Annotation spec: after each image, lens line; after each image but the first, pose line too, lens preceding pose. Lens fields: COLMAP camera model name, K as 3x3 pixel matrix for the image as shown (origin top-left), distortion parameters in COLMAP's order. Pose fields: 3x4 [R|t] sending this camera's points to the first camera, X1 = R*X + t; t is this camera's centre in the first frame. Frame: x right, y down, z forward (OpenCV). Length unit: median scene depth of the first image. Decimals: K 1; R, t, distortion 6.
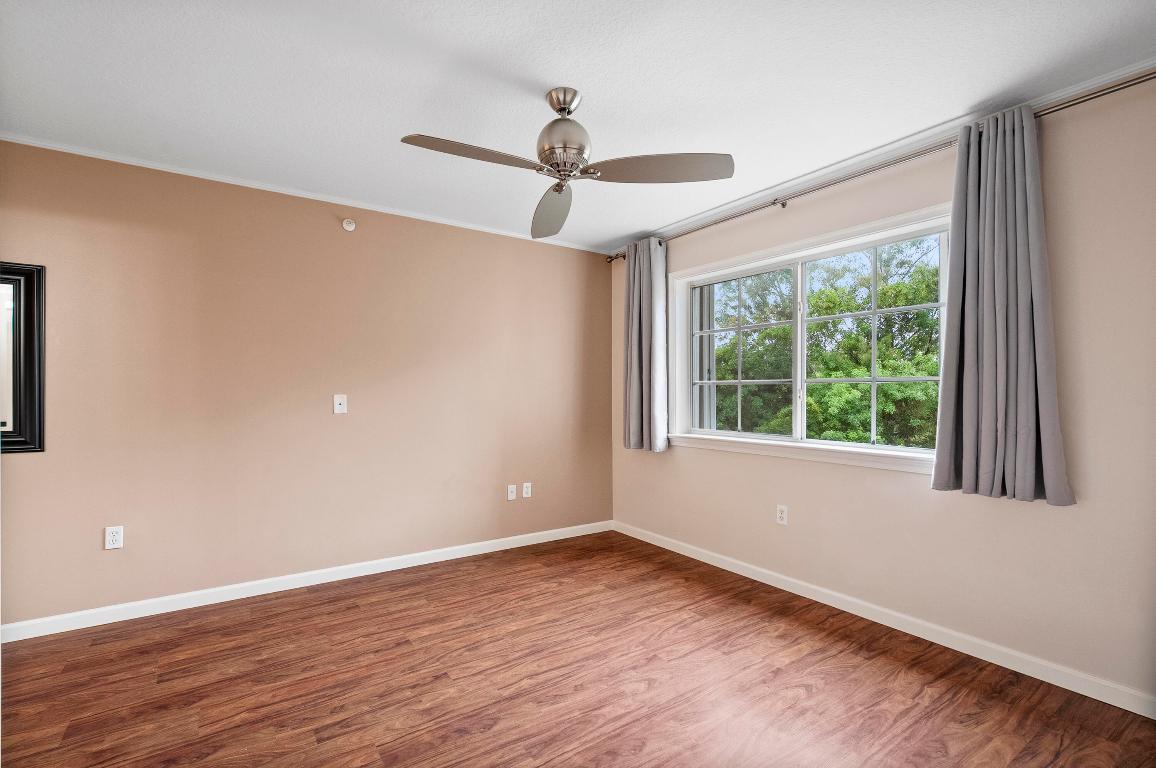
lens RADIAL K [[524.6, 0, 573.9], [0, 524.6, 382.7], [0, 0, 1]] dist [-0.001196, 0.000381]
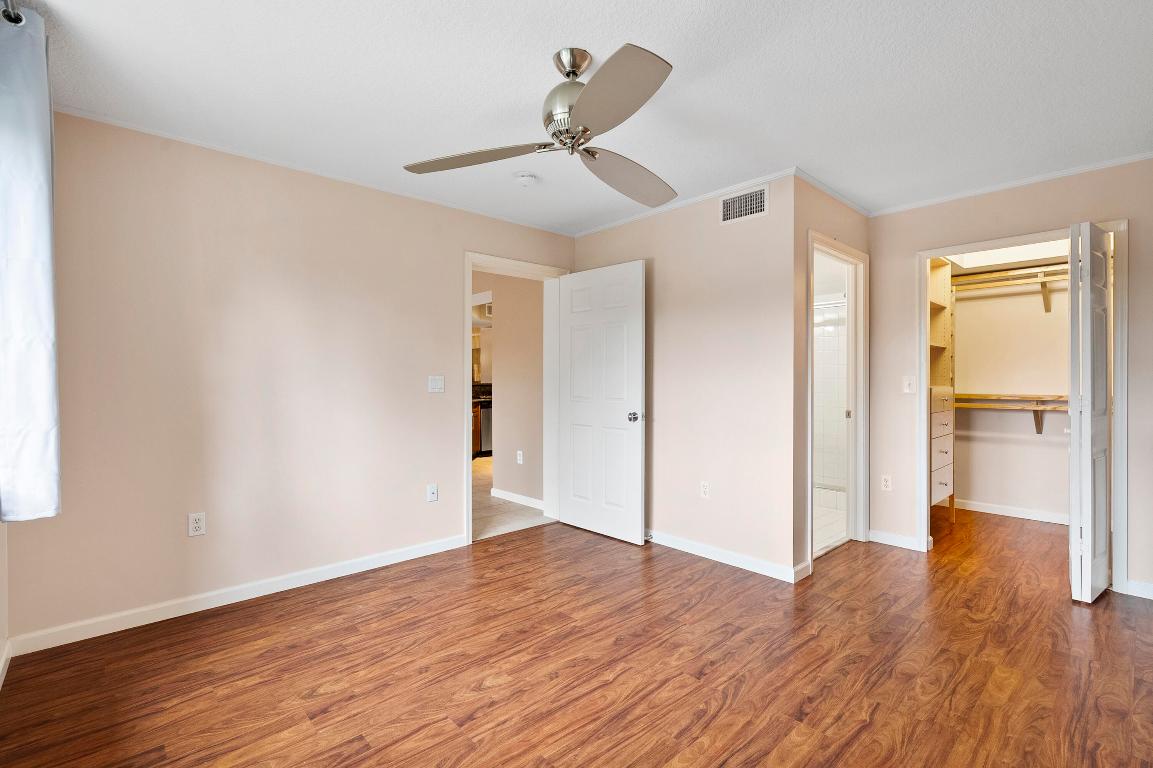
lens RADIAL K [[555.2, 0, 579.3], [0, 555.2, 378.8], [0, 0, 1]] dist [-0.054428, 0.000182]
pose [[-0.989332, -0.003538, -0.145635, 0.108715], [-0.000528, 0.999786, -0.020699, 0.039609], [0.145677, -0.020401, -0.989122, 1.943622]]
